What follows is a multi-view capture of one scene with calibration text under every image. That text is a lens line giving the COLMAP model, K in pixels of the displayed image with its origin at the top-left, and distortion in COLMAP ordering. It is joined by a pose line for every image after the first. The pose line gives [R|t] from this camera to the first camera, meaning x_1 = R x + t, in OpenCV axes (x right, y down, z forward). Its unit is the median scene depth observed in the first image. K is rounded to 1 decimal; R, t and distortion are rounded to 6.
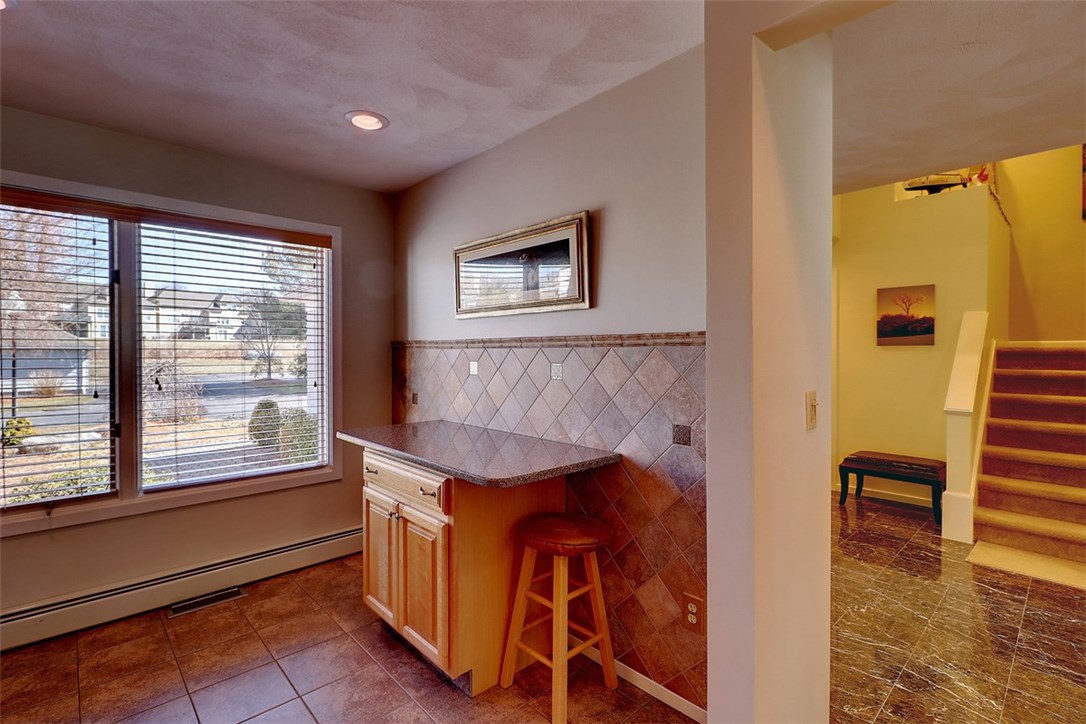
lens RADIAL K [[499.4, 0, 539.9], [0, 499.4, 359.0], [0, 0, 1]] dist [0.002306, -0.000276]
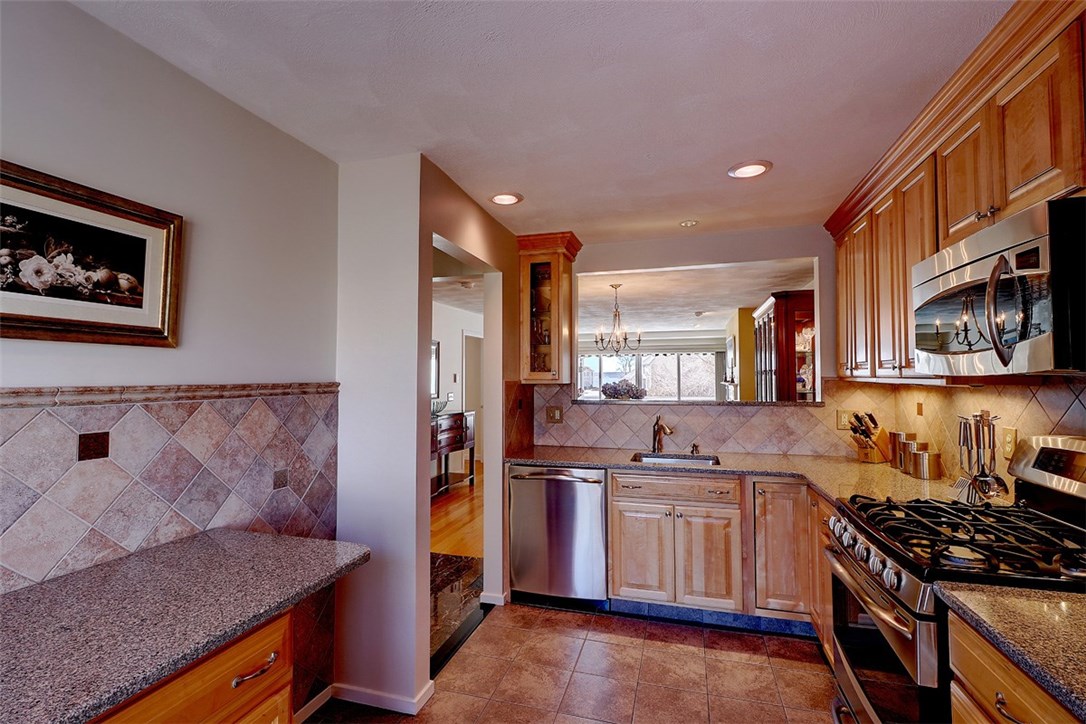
lens RADIAL K [[499.4, 0, 542.9], [0, 499.4, 359.5], [0, 0, 1]] dist [0.002306, -0.000276]
pose [[-0.502302, 0.027815, 0.864245, -0.866837], [0.009745, 0.999601, -0.026508, -0.065409], [-0.864638, -0.004892, -0.502372, 0.978371]]
